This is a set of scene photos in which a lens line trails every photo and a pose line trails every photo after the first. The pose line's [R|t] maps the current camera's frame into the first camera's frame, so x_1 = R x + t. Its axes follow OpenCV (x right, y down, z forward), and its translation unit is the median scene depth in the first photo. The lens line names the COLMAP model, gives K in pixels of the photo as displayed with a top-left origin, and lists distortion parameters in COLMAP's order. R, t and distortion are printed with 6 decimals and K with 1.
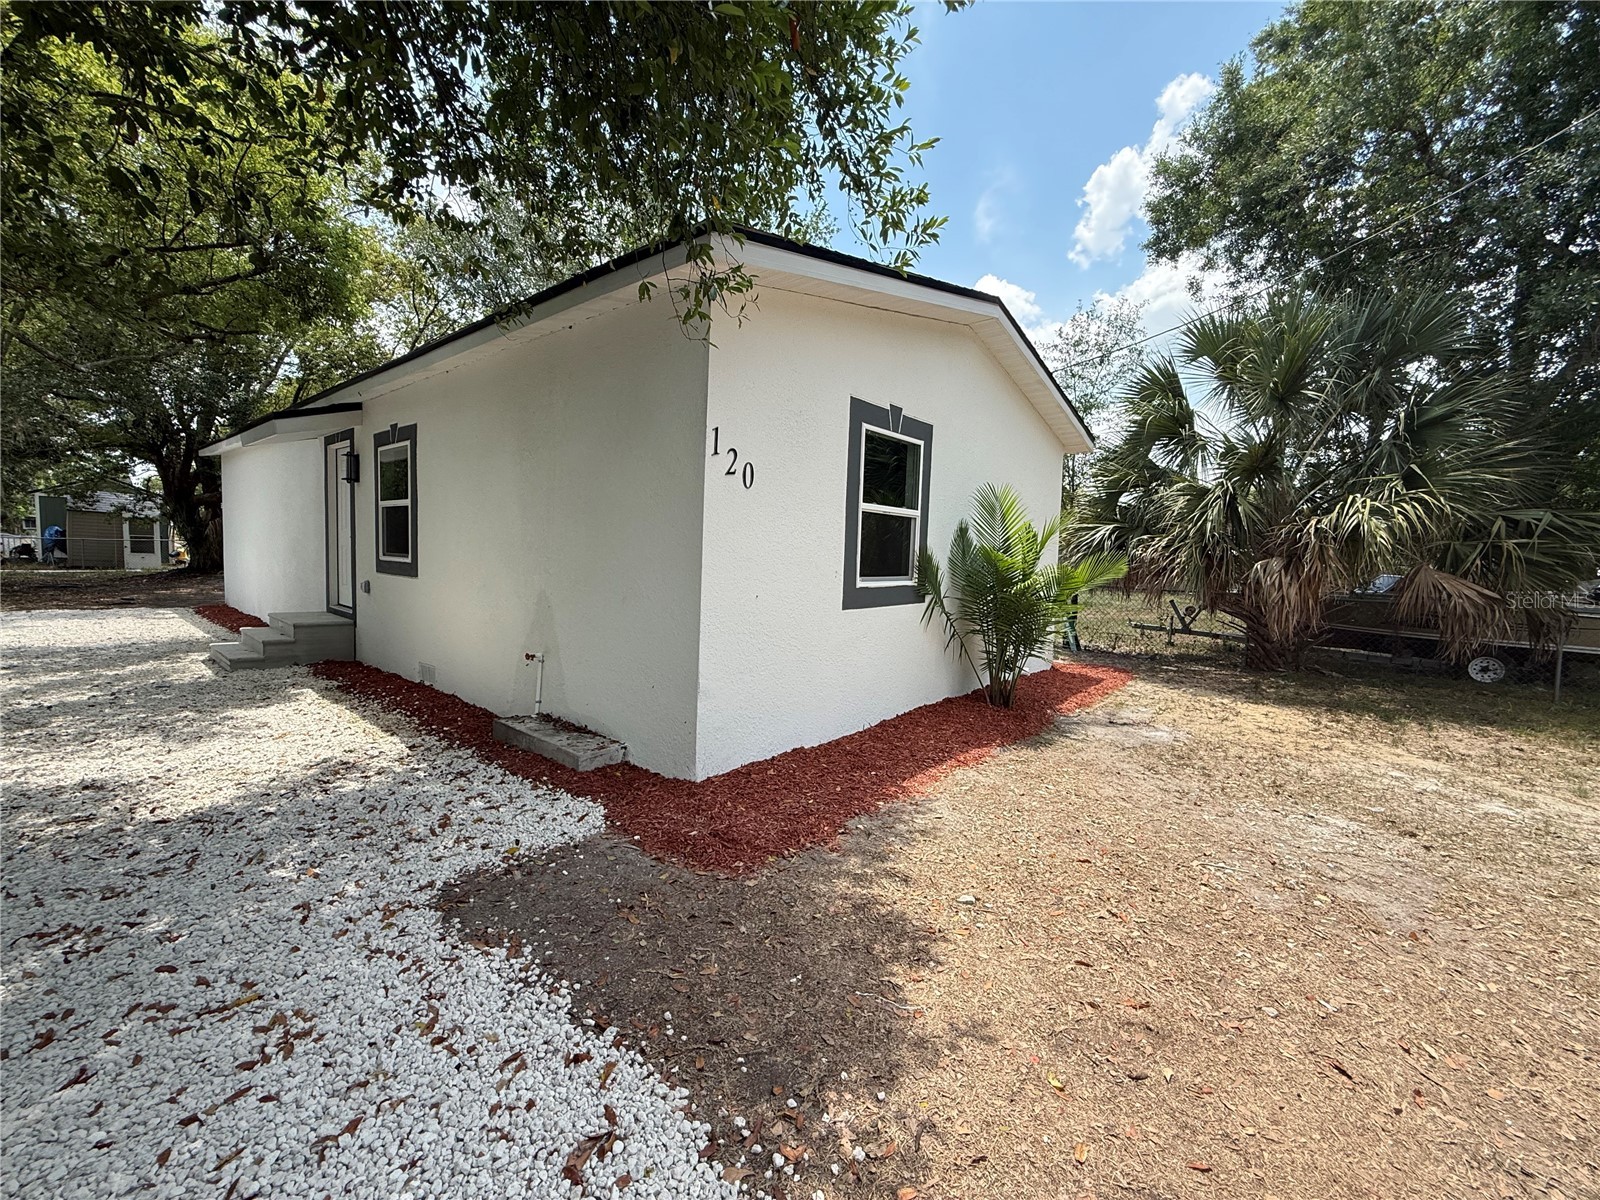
lens RADIAL K [[638.4, 0, 795.8], [0, 638.4, 601.3], [0, 0, 1]] dist [0.002129, -0.000947]
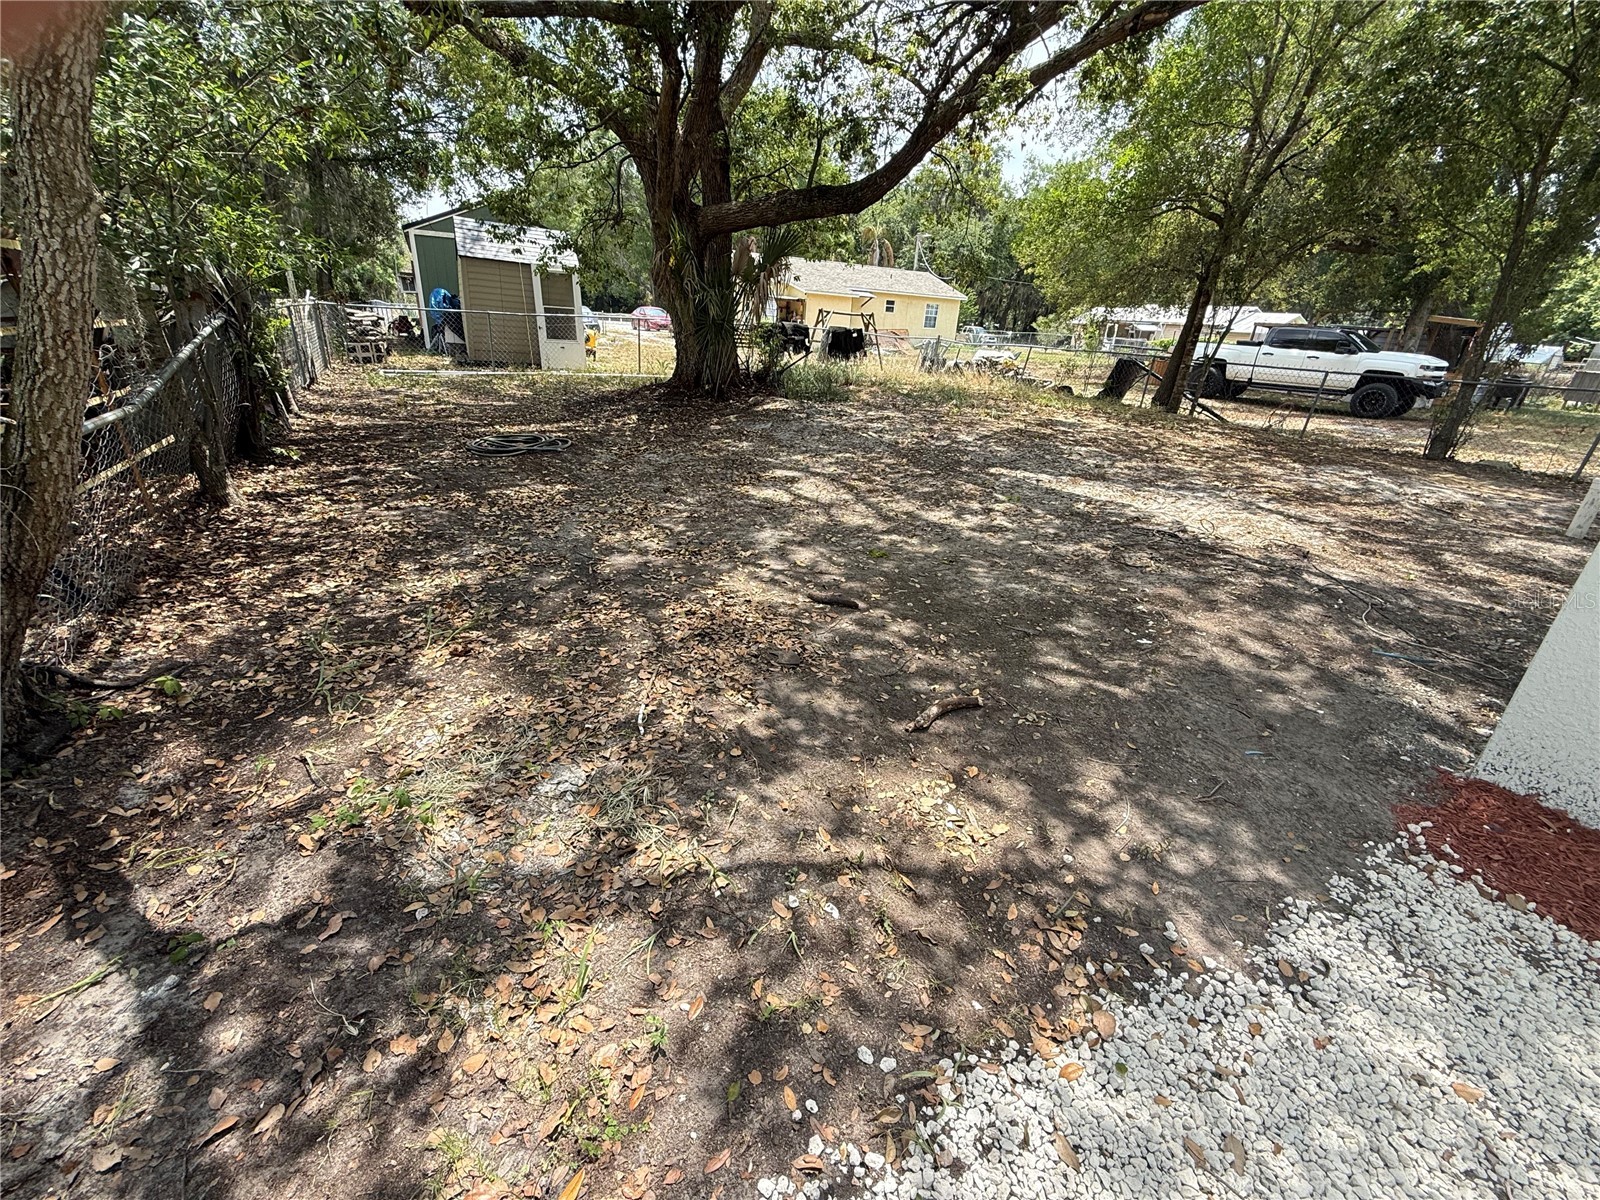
lens RADIAL K [[638.4, 0, 796.1], [0, 638.4, 590.5], [0, 0, 1]] dist [0.002129, -0.000947]
pose [[0.940452, 0.153238, -0.303428, -2.467297], [-0.054812, 0.949306, 0.309537, -0.205248], [0.335479, -0.274473, 0.901176, 1.953407]]
